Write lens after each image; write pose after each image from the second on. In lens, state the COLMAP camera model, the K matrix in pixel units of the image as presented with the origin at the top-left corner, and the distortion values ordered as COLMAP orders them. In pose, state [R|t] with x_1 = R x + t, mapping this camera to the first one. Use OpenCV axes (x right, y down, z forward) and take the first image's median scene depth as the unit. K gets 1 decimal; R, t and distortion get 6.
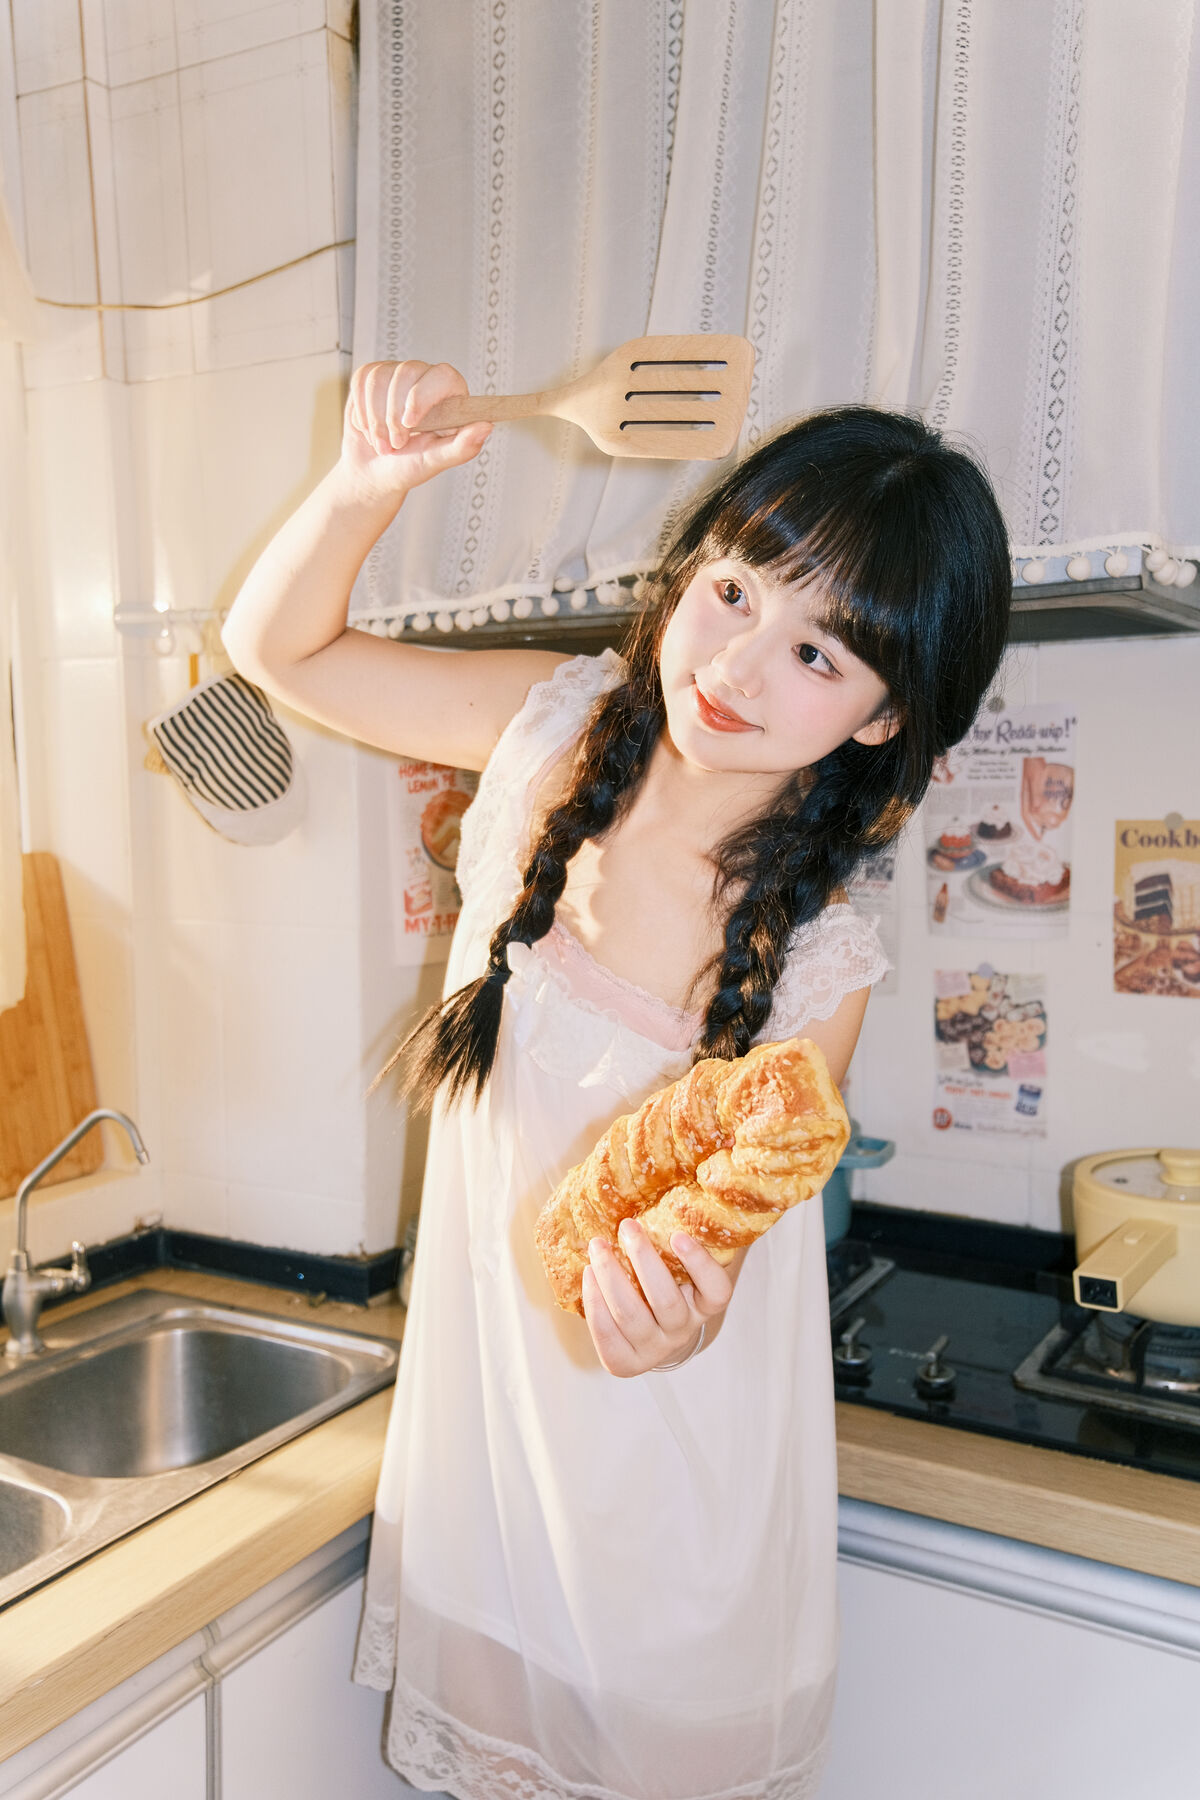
lens RADIAL K [[1601.0, 0, 594.9], [0, 1601.0, 899.2], [0, 0, 1]] dist [0.135276, -0.005528]
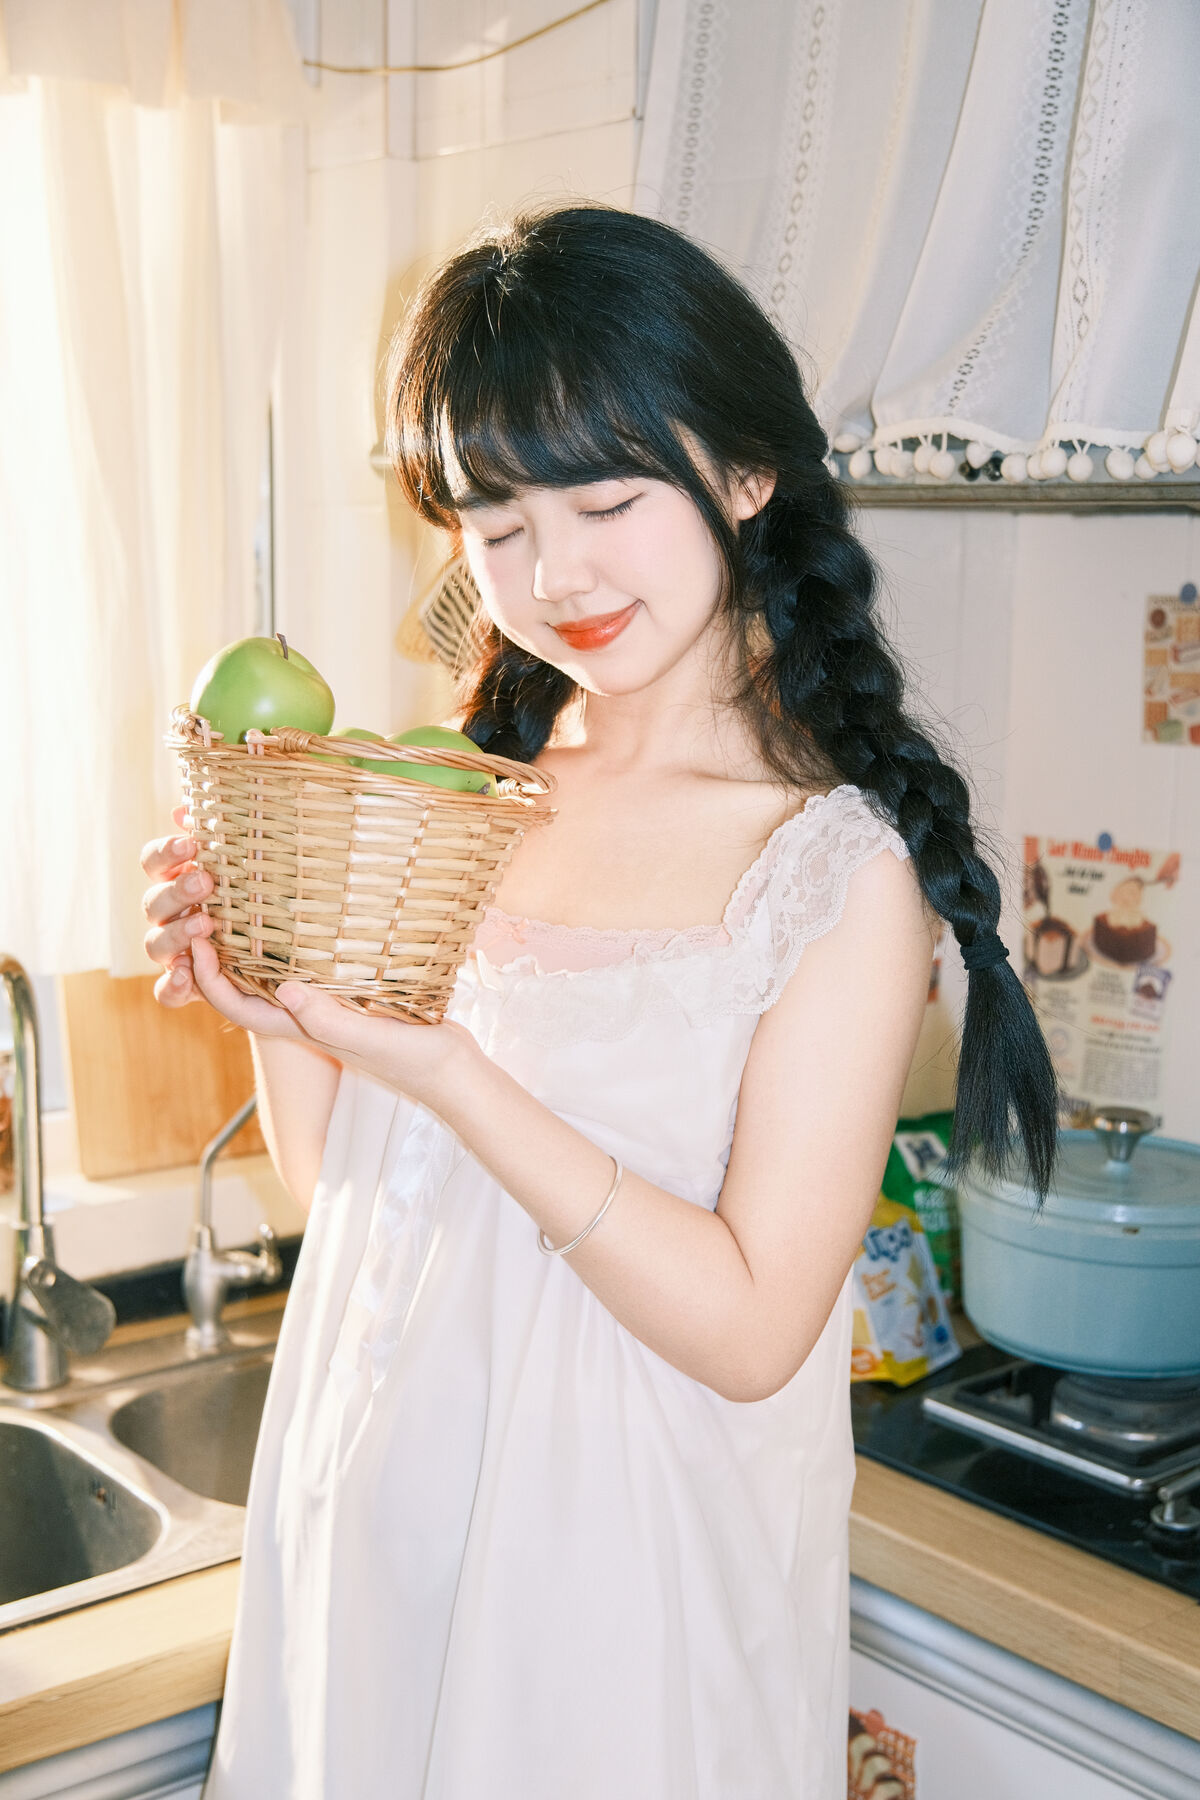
lens RADIAL K [[2355.9, 0, 600.0], [0, 2355.9, 900.0], [0, 0, 1]] dist [0.021738, -0.065390]
pose [[0.937284, 0.079111, -0.339471, 0.217221], [-0.055943, 0.995420, 0.077514, -0.053456], [0.344048, -0.053661, 0.937417, -0.057027]]
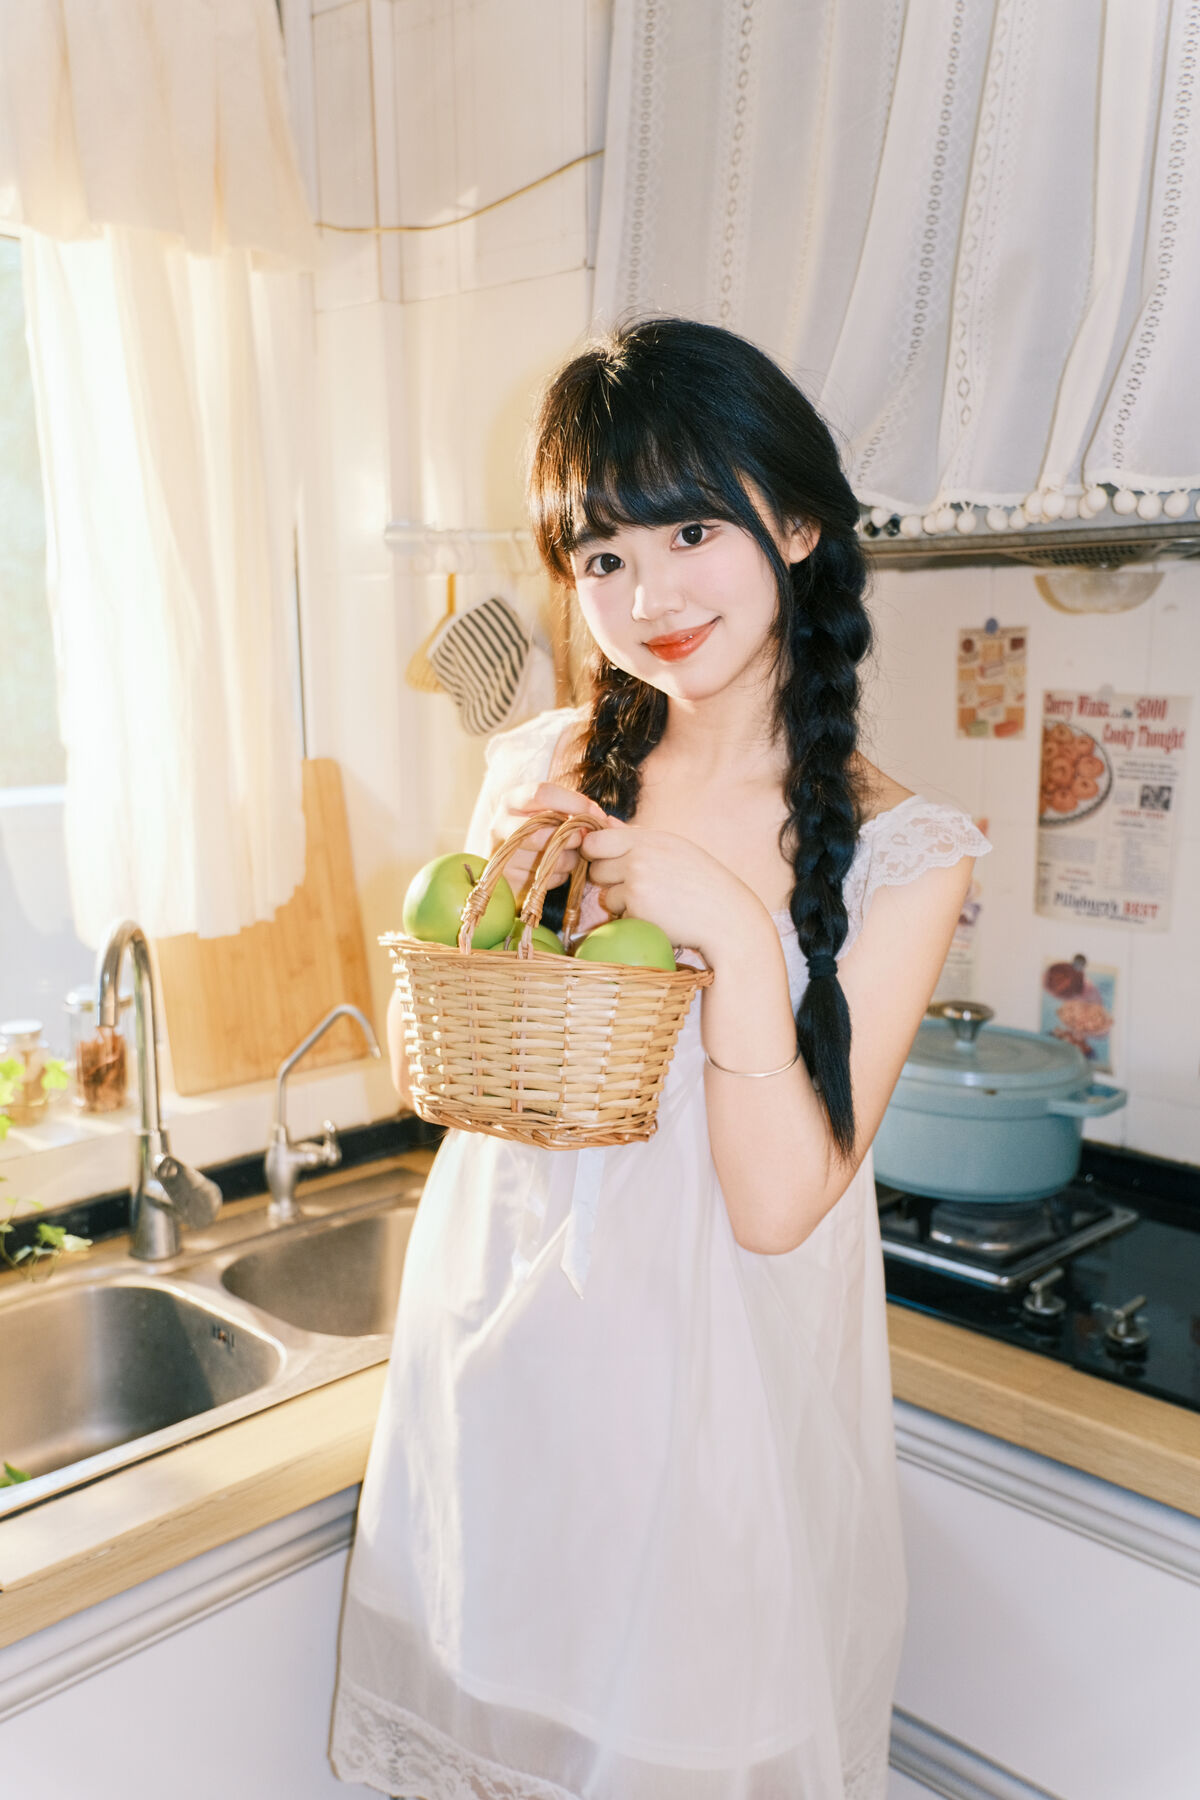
lens RADIAL K [[1725.3, 0, 600.8], [0, 1725.3, 898.2], [0, 0, 1]] dist [0.188677, 0.008591]
pose [[0.967534, 0.047084, -0.248316, 0.130478], [-0.027806, 0.996360, 0.080579, -0.035938], [0.251206, -0.071059, 0.965322, -0.066723]]
